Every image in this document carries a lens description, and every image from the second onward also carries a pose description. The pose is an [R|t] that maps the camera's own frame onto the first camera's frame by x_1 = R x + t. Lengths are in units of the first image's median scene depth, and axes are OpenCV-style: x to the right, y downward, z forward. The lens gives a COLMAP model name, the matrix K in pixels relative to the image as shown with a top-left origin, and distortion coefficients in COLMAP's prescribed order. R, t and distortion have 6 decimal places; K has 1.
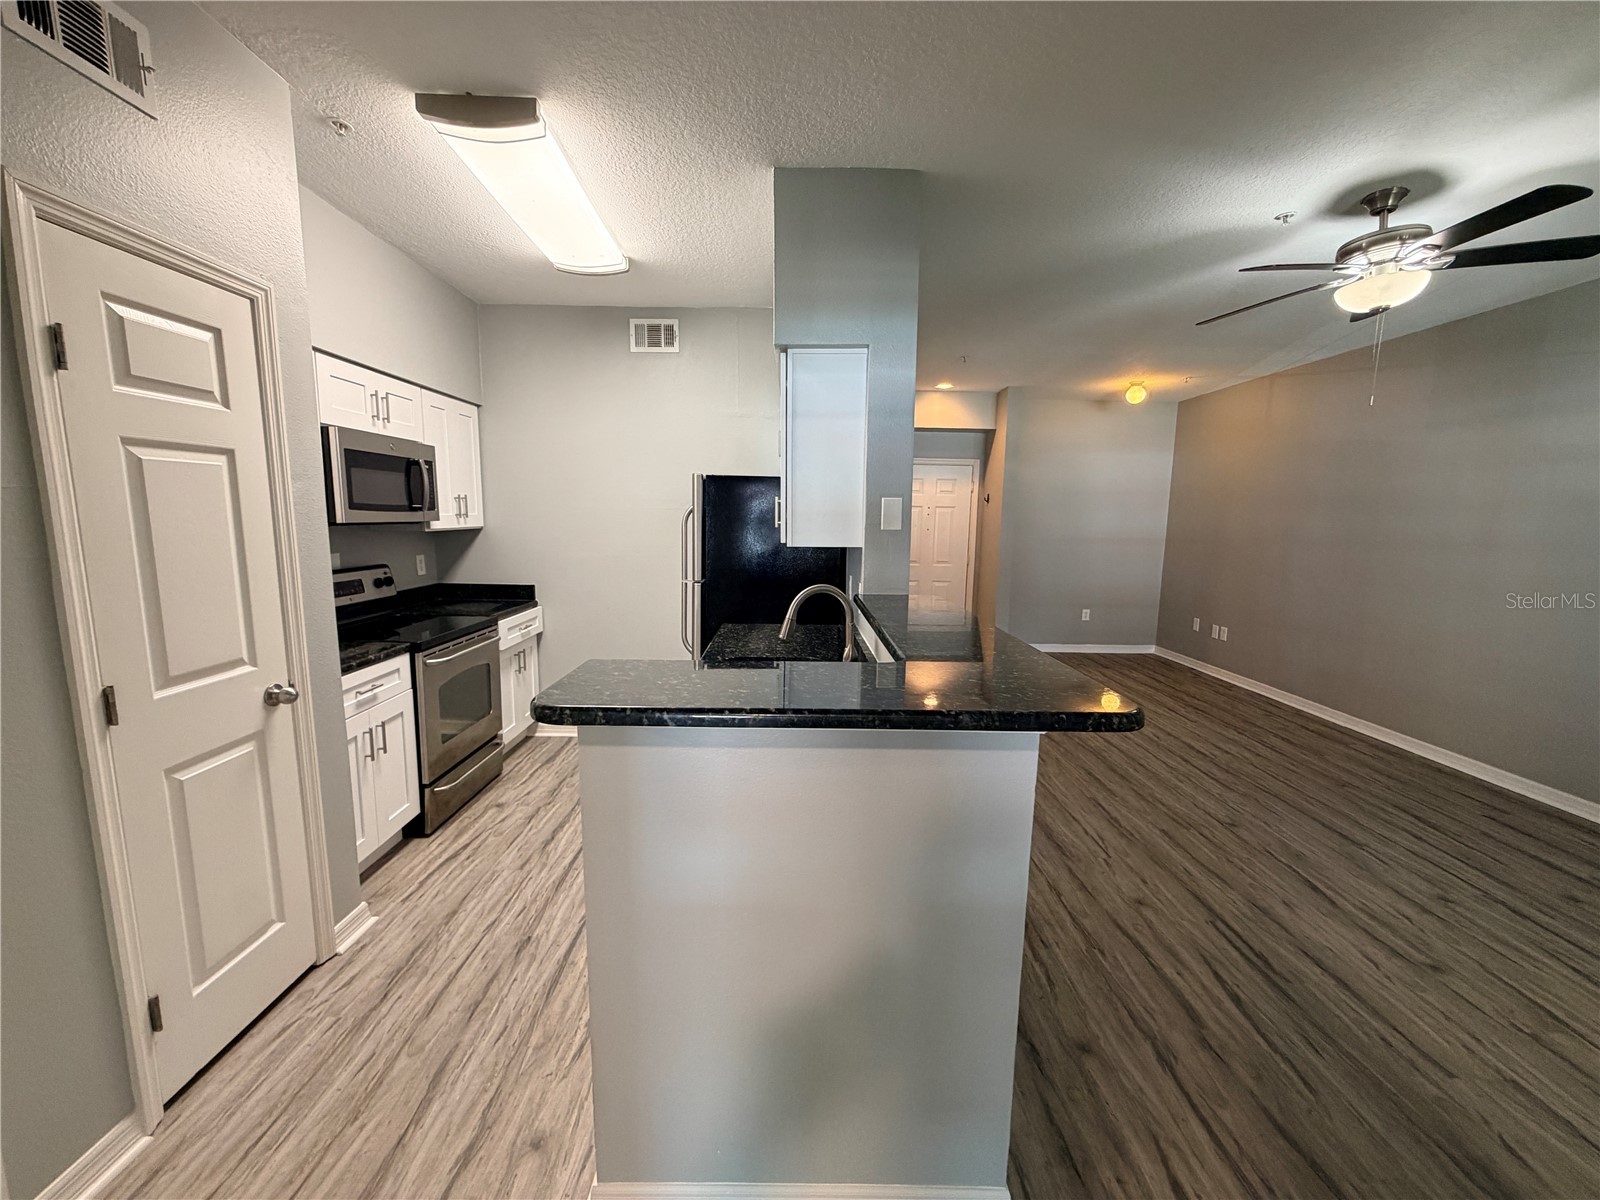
lens RADIAL K [[636.0, 0, 797.4], [0, 636.0, 601.8], [0, 0, 1]] dist [-0.000895, 0.000486]
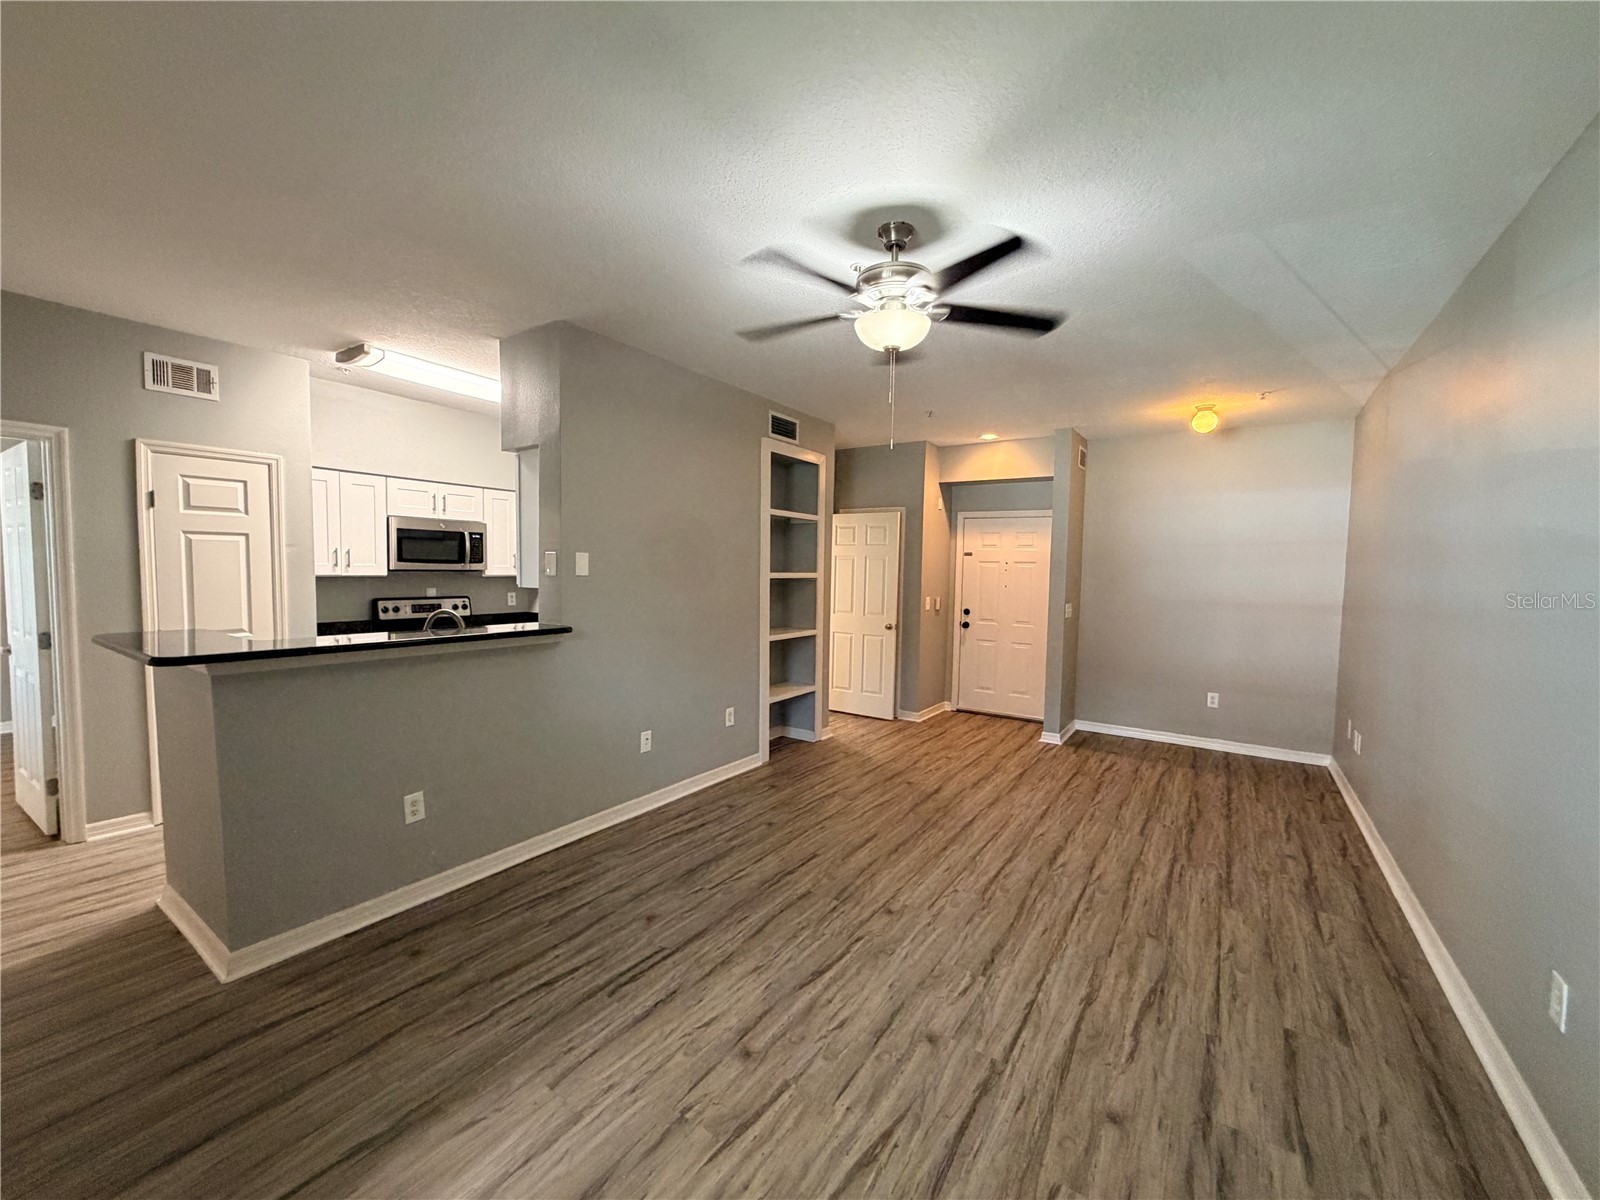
lens RADIAL K [[636.0, 0, 797.0], [0, 636.0, 601.8], [0, 0, 1]] dist [-0.000895, 0.000486]
pose [[0.824140, 0.033188, -0.565412, 1.183146], [-0.084335, 0.994344, -0.064561, -0.013615], [0.560072, 0.100891, 0.822278, 0.169673]]
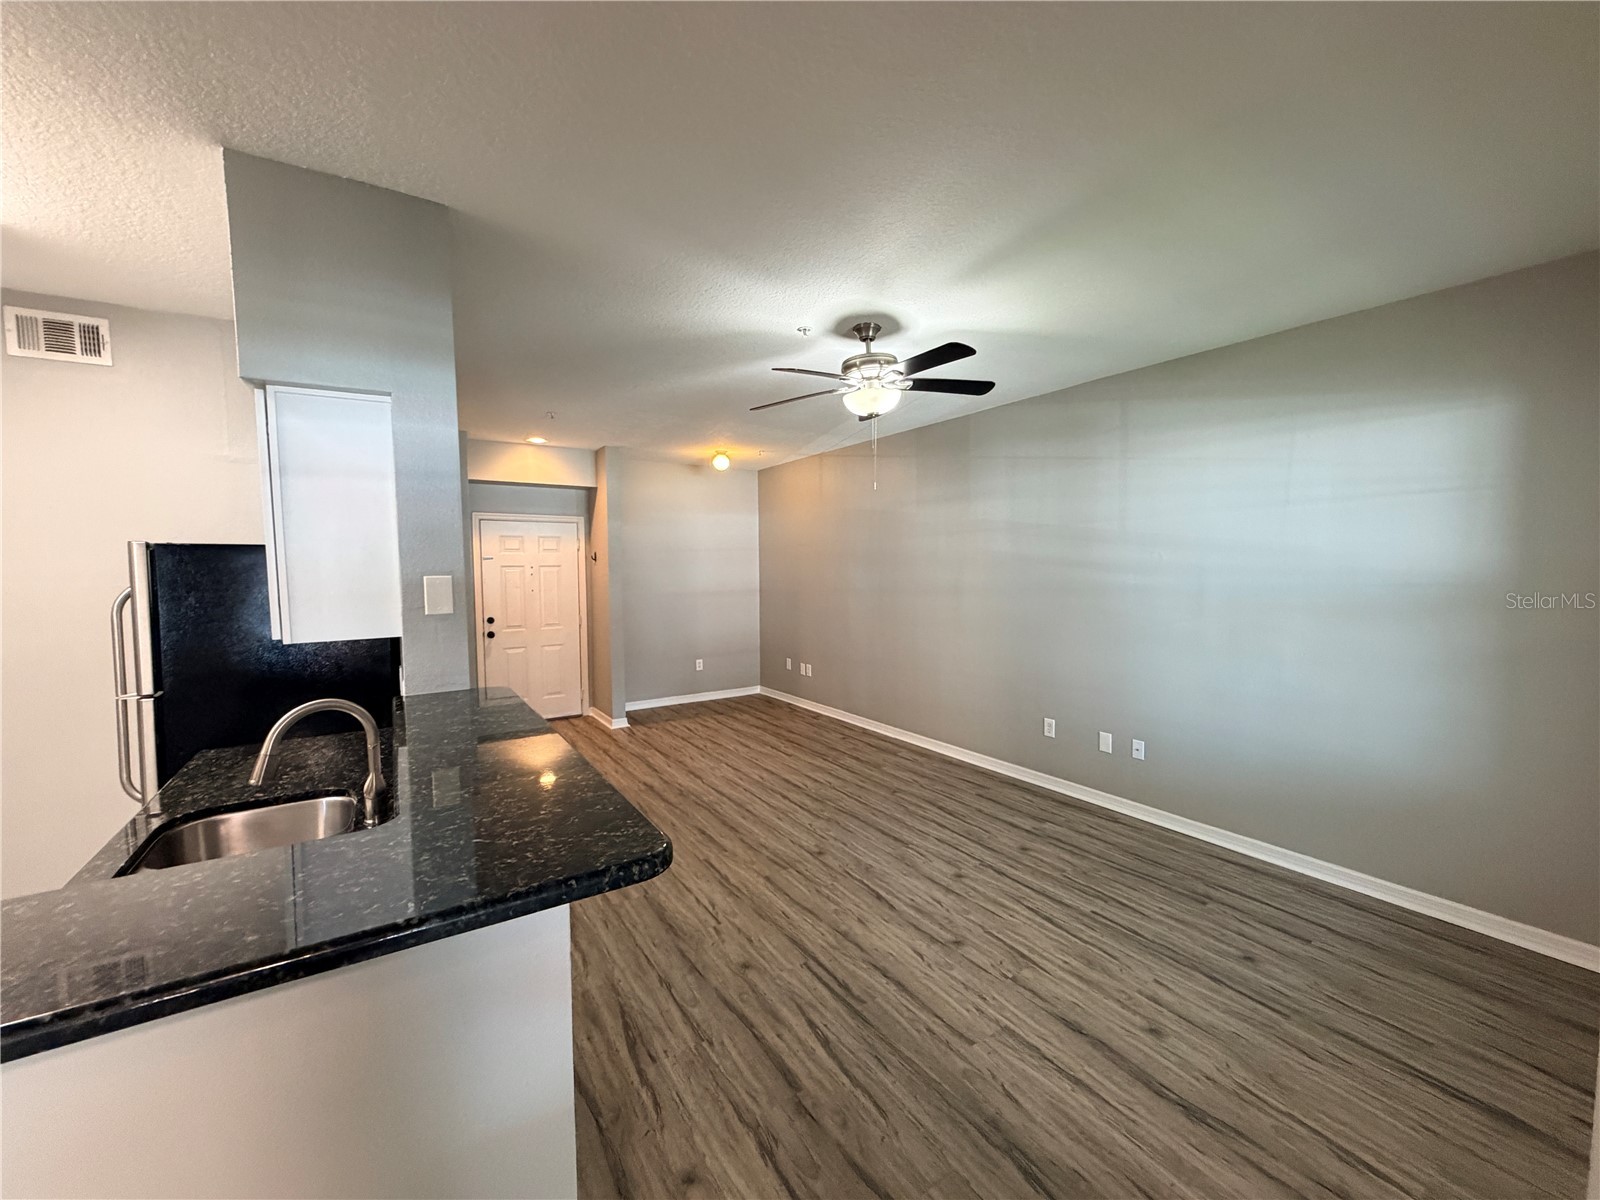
lens RADIAL K [[636.0, 0, 797.9], [0, 636.0, 602.0], [0, 0, 1]] dist [-0.000895, 0.000486]
pose [[0.843541, -0.052877, 0.534456, 0.087825], [0.093419, 0.994417, -0.049062, -0.039393], [-0.528878, 0.091314, 0.843771, 0.045440]]
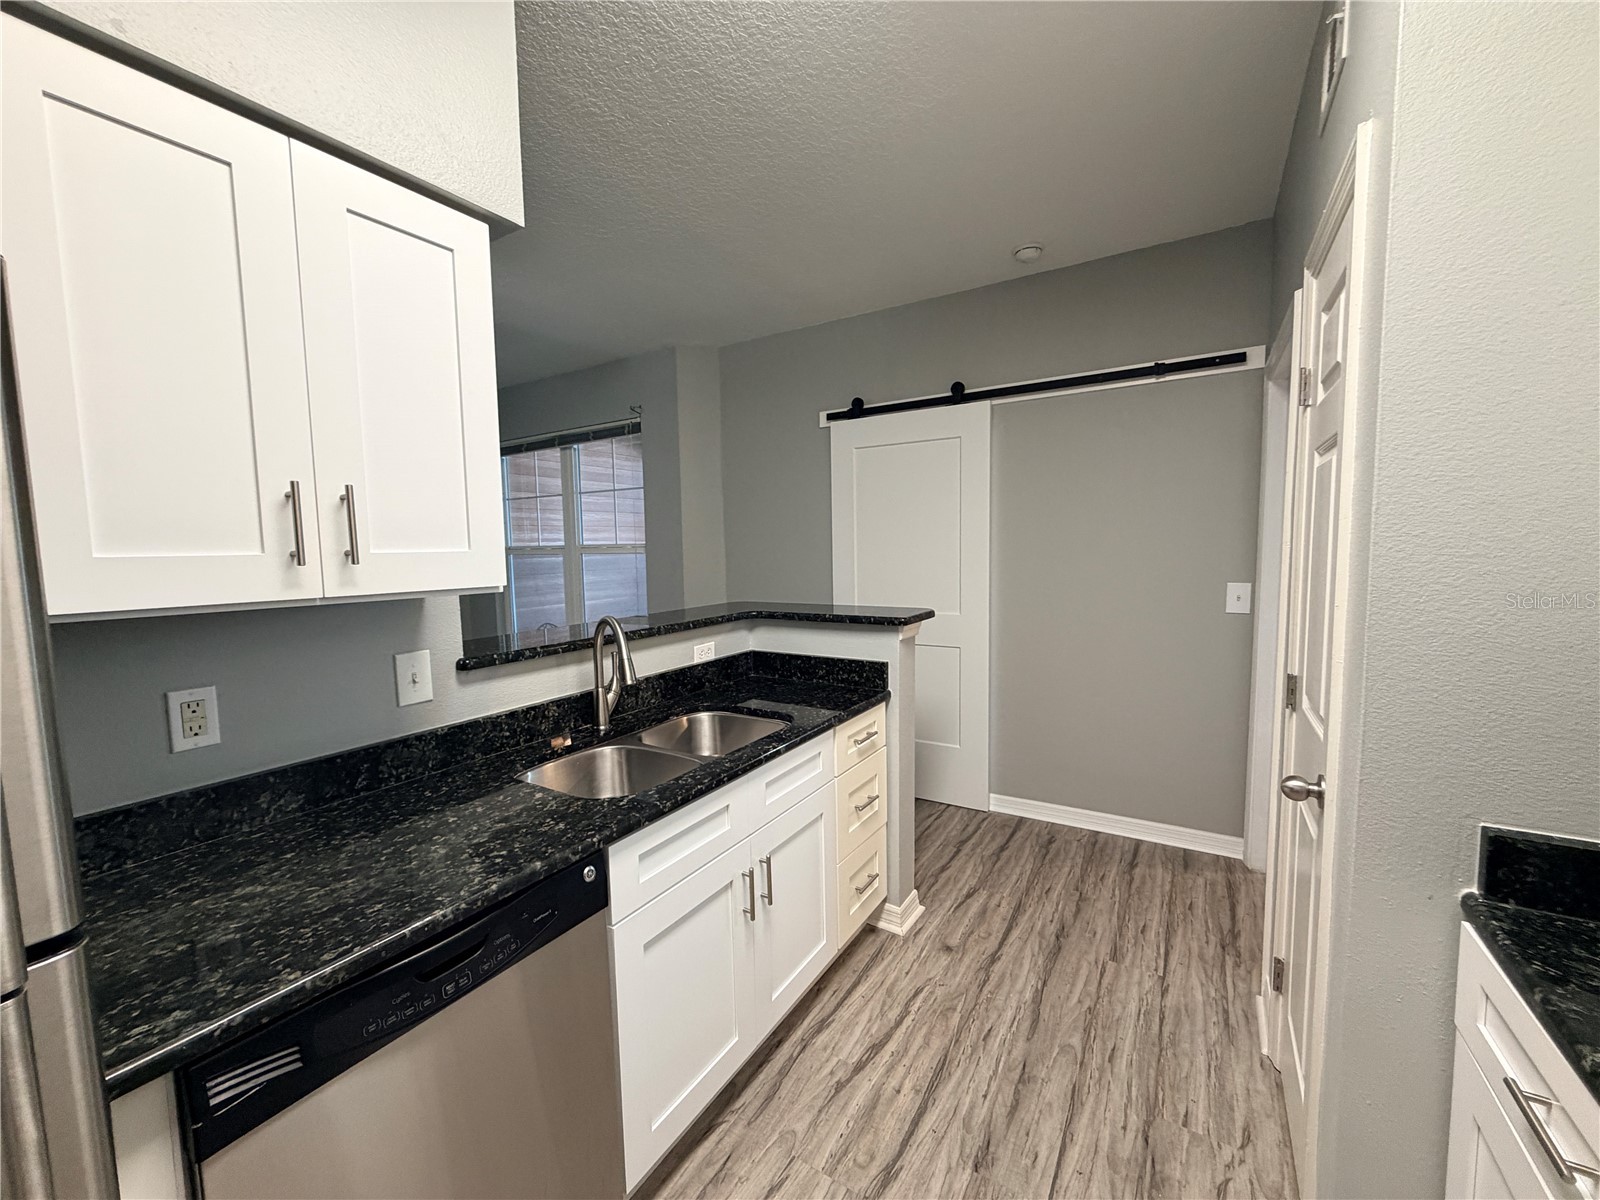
lens RADIAL K [[636.0, 0, 797.9], [0, 636.0, 601.6], [0, 0, 1]] dist [-0.000895, 0.000486]
pose [[-0.842030, -0.044401, 0.537600, -0.471048], [0.082947, 0.974097, 0.210369, -0.156466], [-0.533015, 0.221729, -0.816536, 1.193873]]
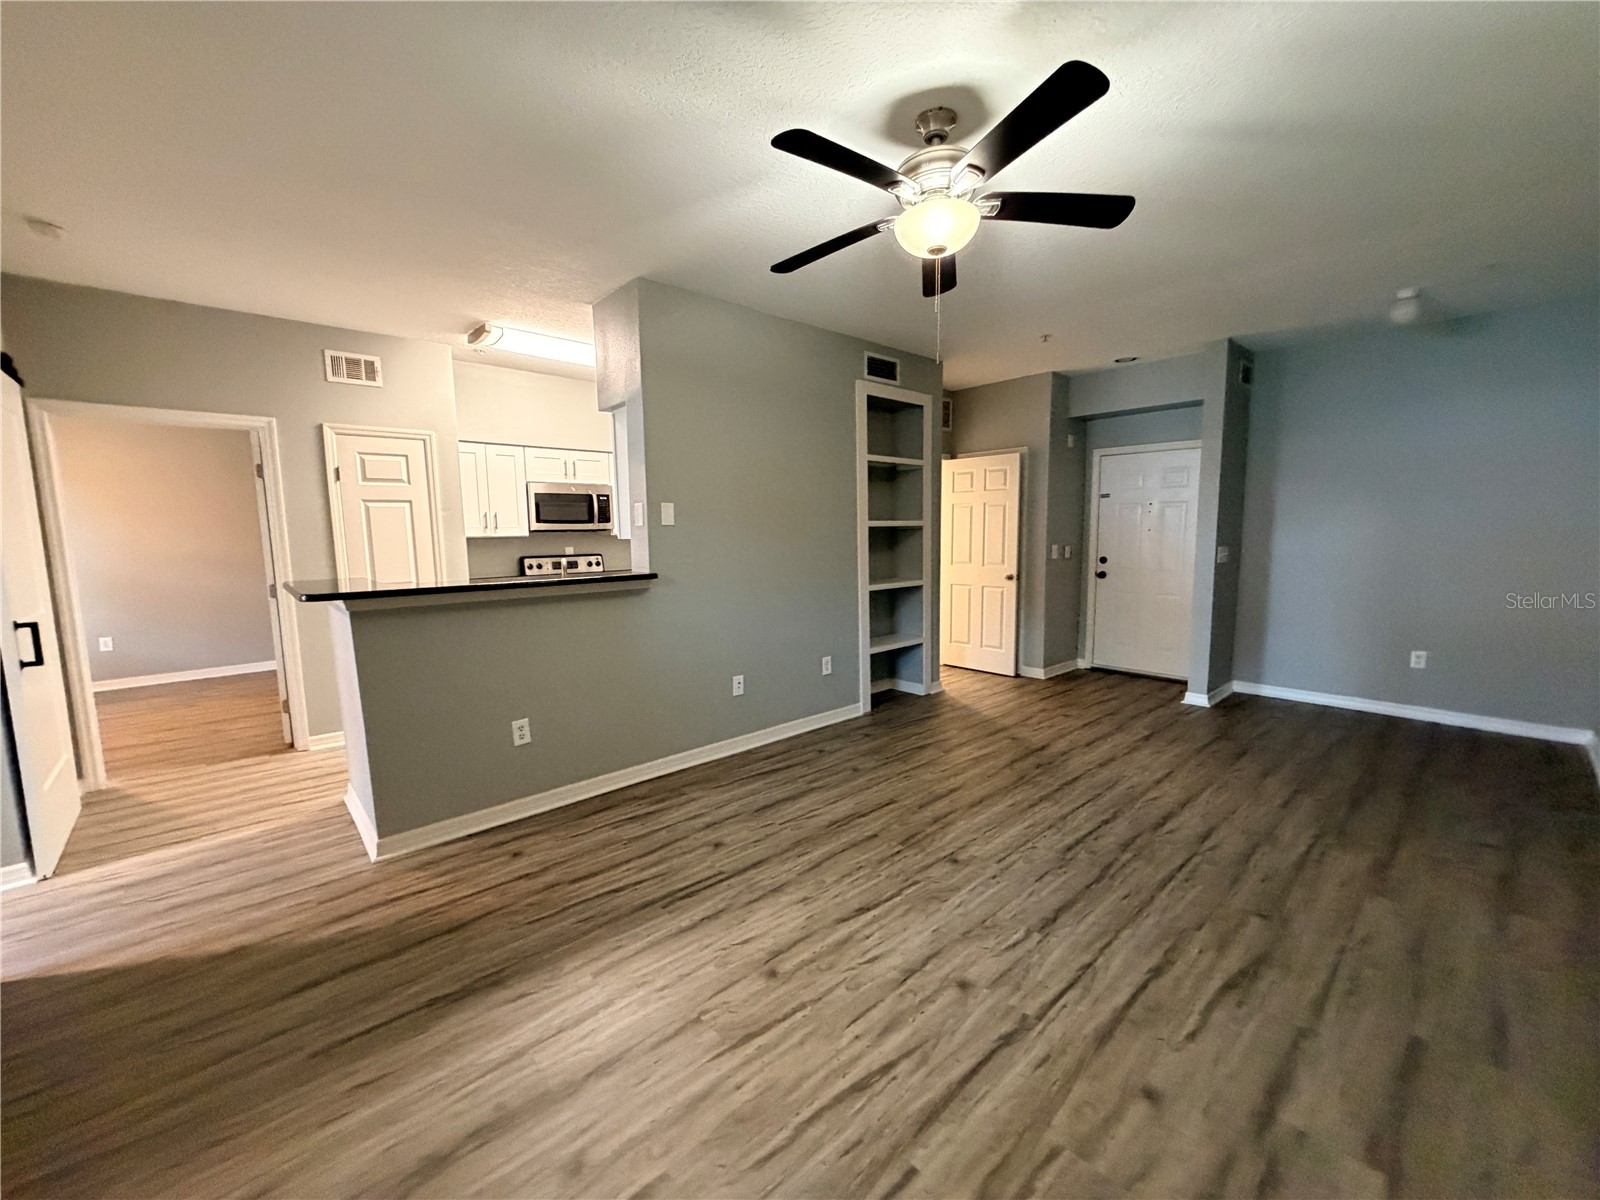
lens RADIAL K [[636.0, 0, 797.2], [0, 636.0, 601.7], [0, 0, 1]] dist [-0.000895, 0.000486]
pose [[0.664853, 0.062319, -0.744370, 1.286932], [-0.078186, 0.996846, 0.013622, 0.008118], [0.742871, 0.049143, 0.667629, 0.281986]]
